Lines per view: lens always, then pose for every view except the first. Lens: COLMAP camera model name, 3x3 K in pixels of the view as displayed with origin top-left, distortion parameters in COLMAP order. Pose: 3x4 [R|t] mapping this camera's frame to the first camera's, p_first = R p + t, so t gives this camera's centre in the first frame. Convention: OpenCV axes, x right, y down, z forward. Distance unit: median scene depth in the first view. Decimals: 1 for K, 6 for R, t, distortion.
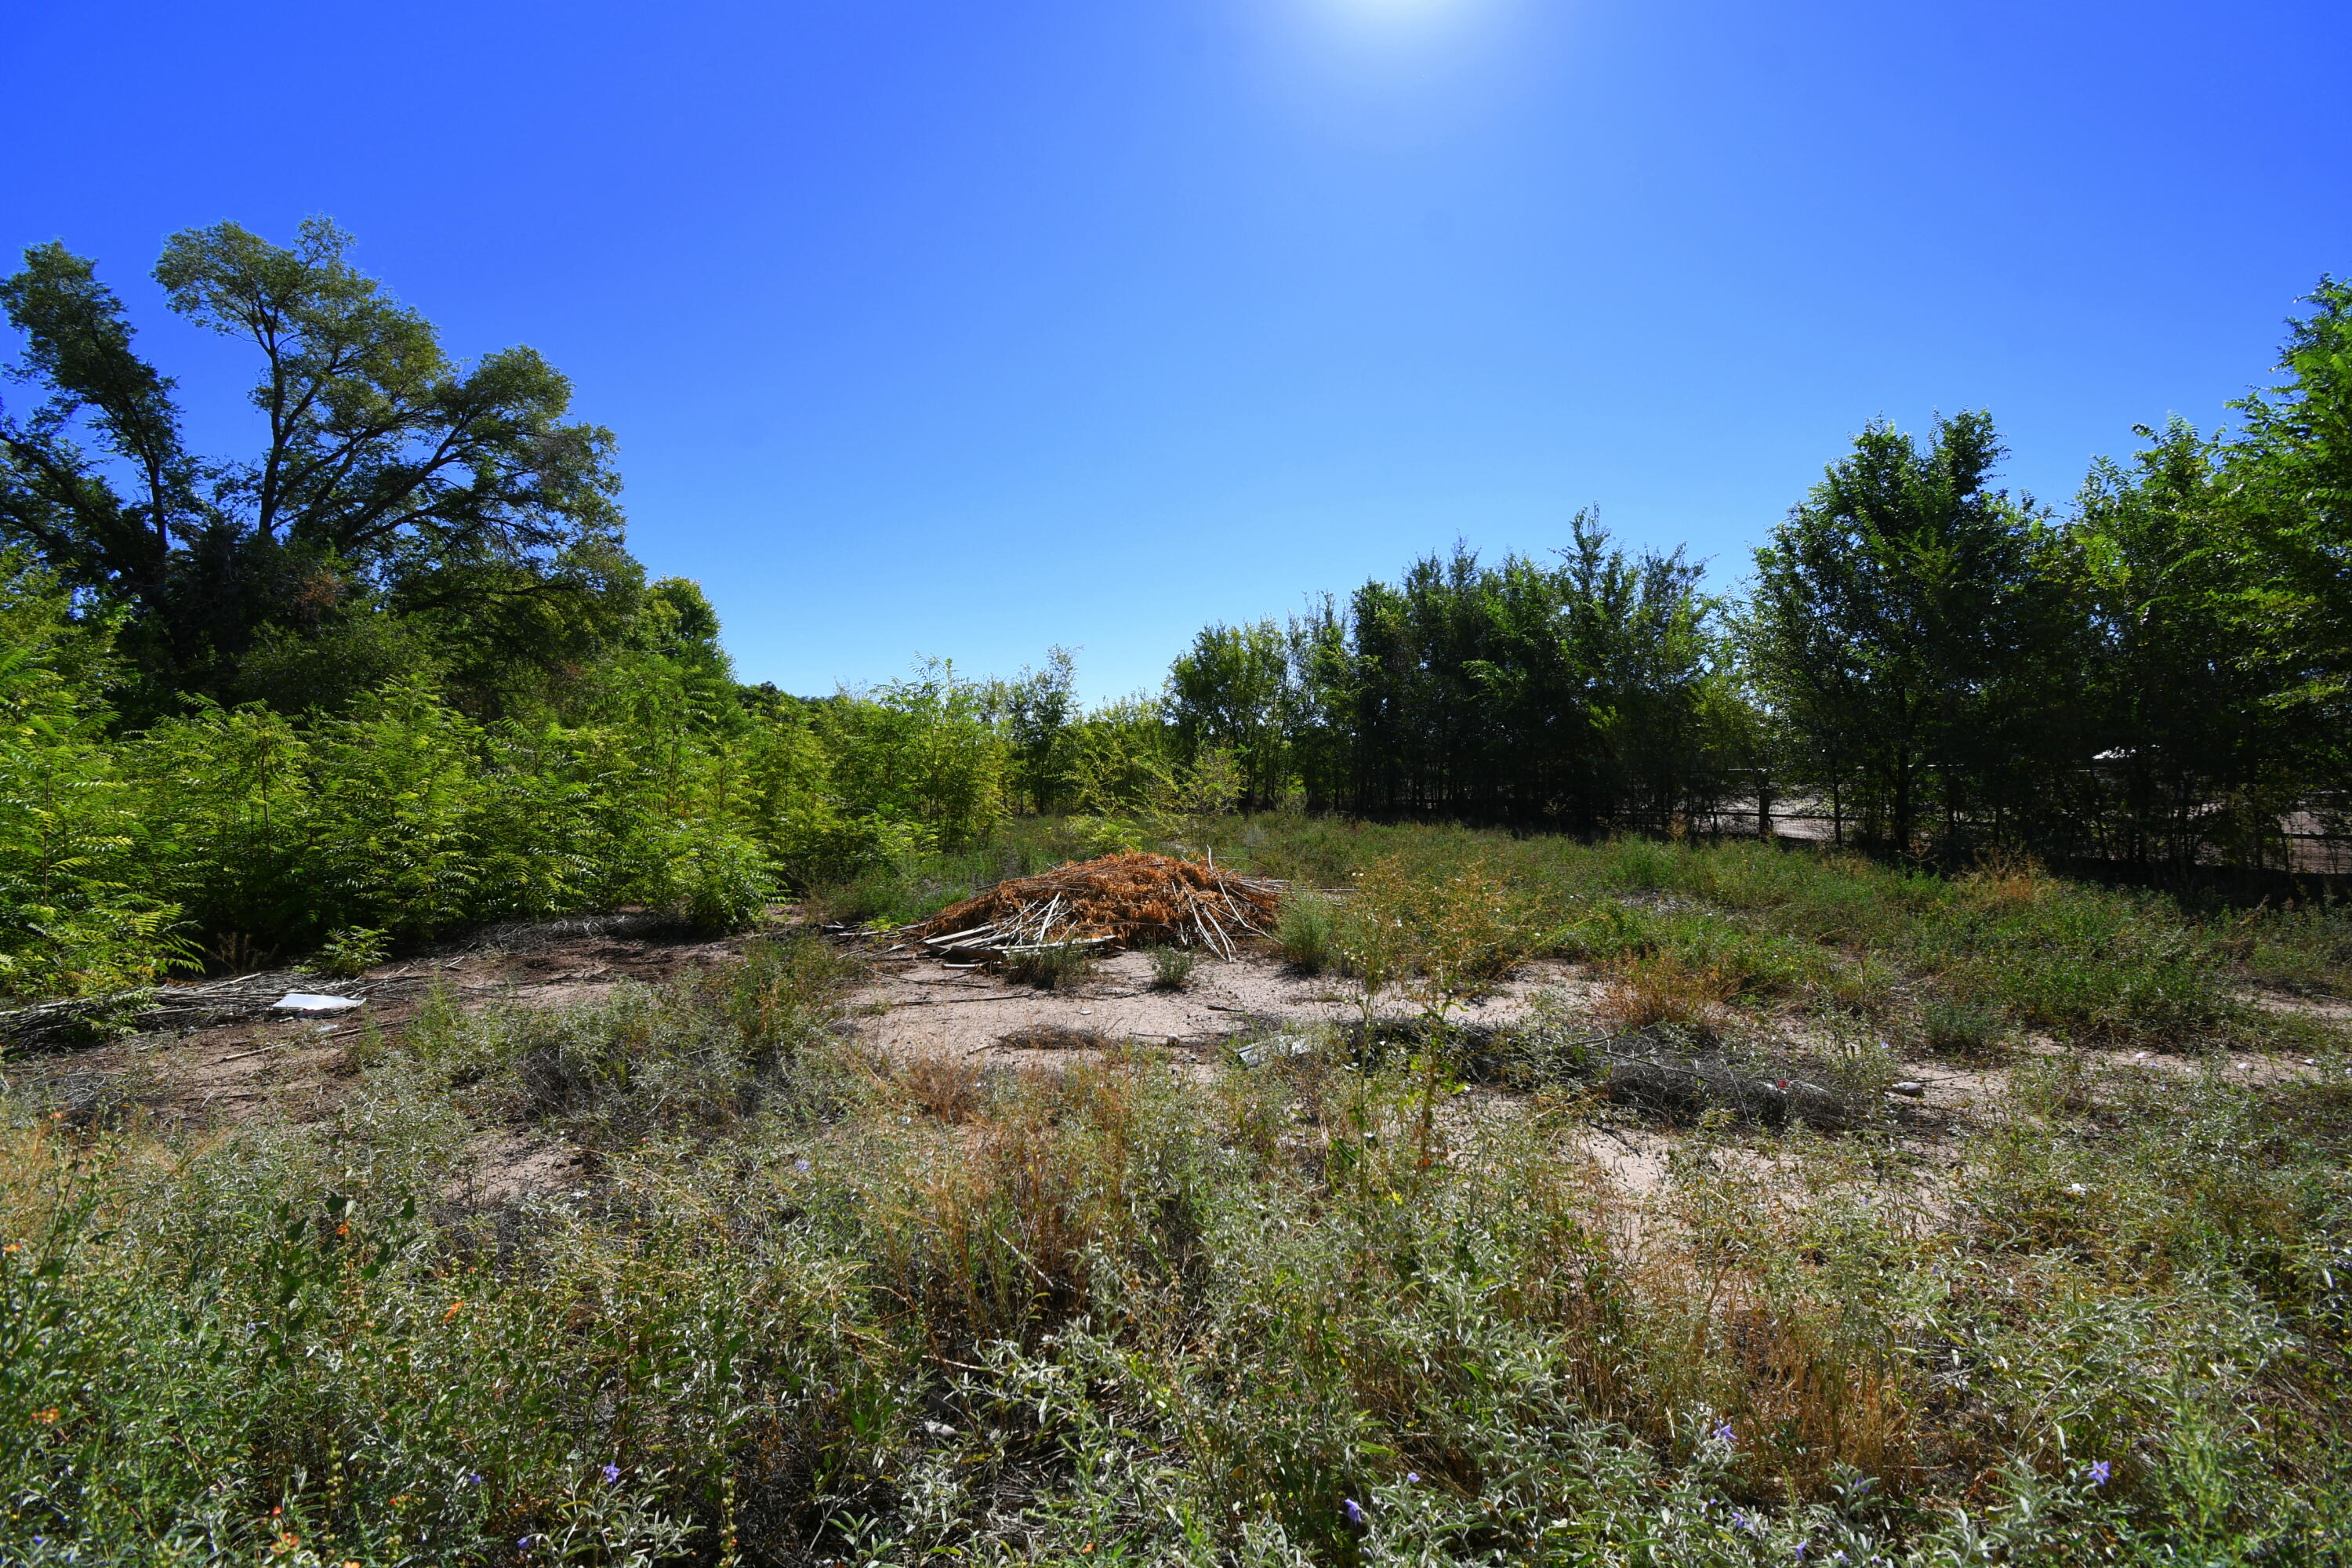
lens RADIAL K [[1297.9, 0, 1178.4], [0, 1297.9, 774.6], [0, 0, 1]] dist [0.198404, -0.114051]
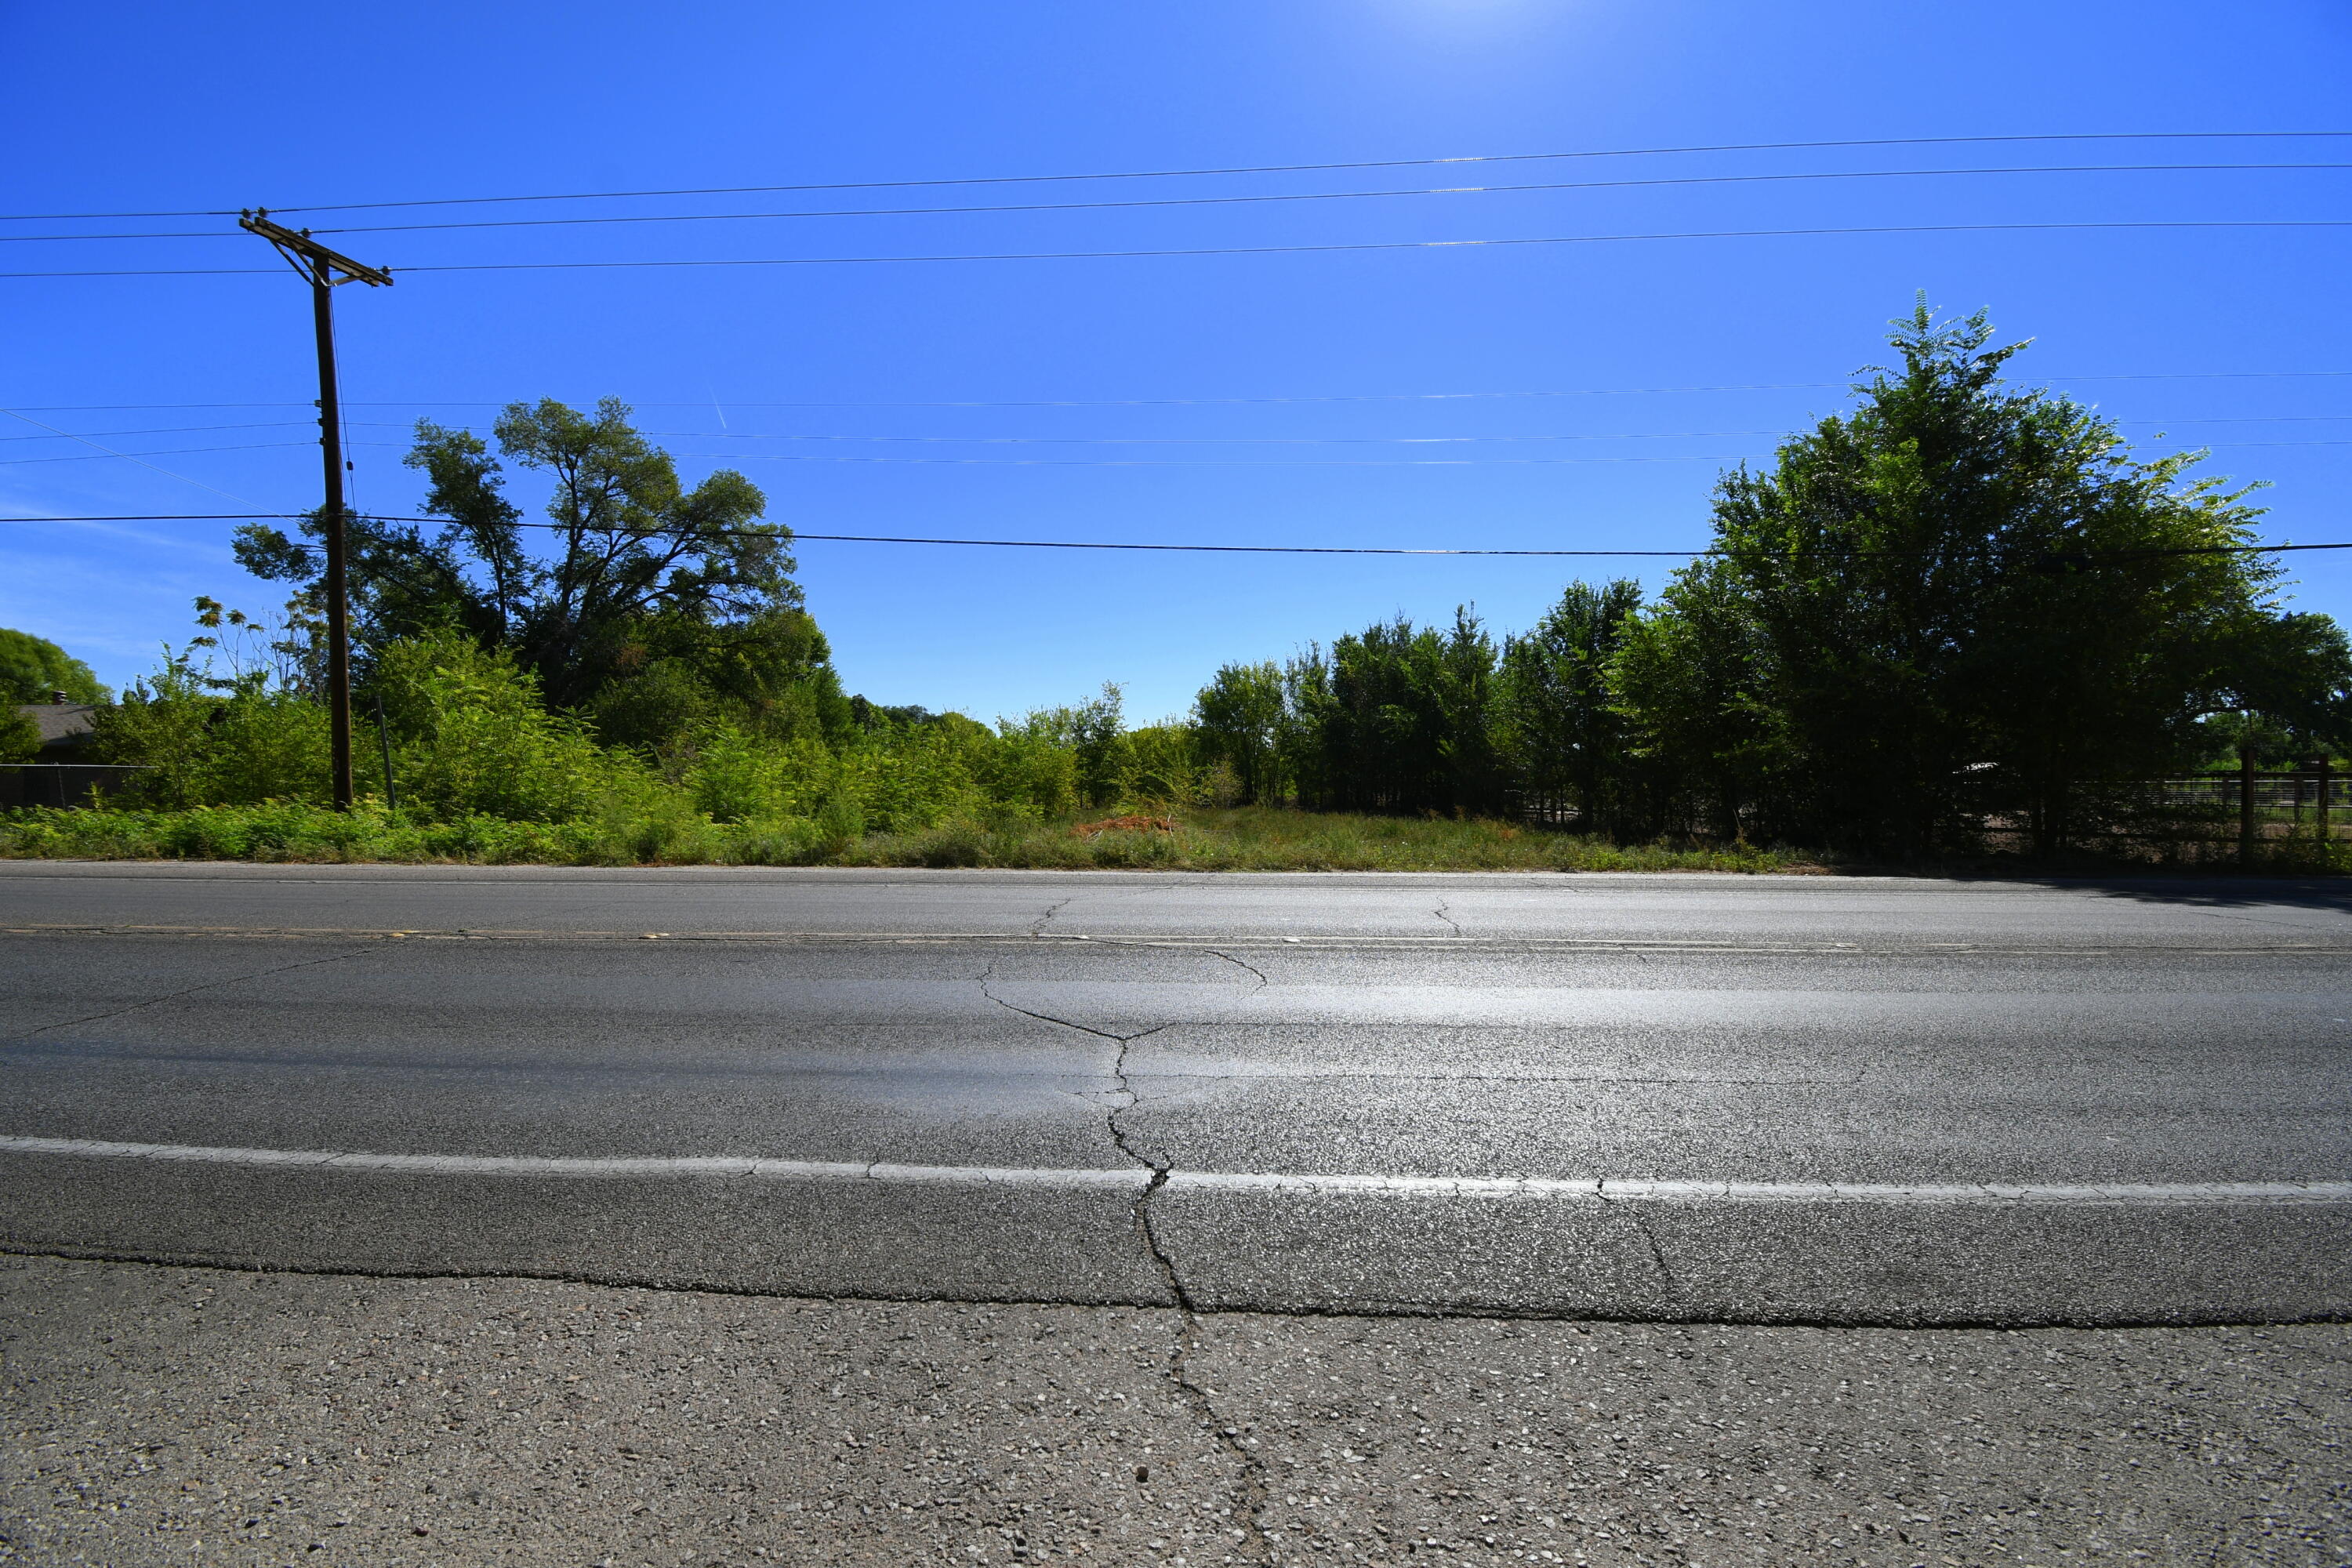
lens RADIAL K [[1297.9, 0, 1178.4], [0, 1297.9, 774.6], [0, 0, 1]] dist [0.198404, -0.114051]
pose [[0.999107, 0.006940, -0.041685, 0.037098], [-0.007072, 0.999970, -0.003021, -0.001227], [0.041663, 0.003313, 0.999126, -0.354546]]
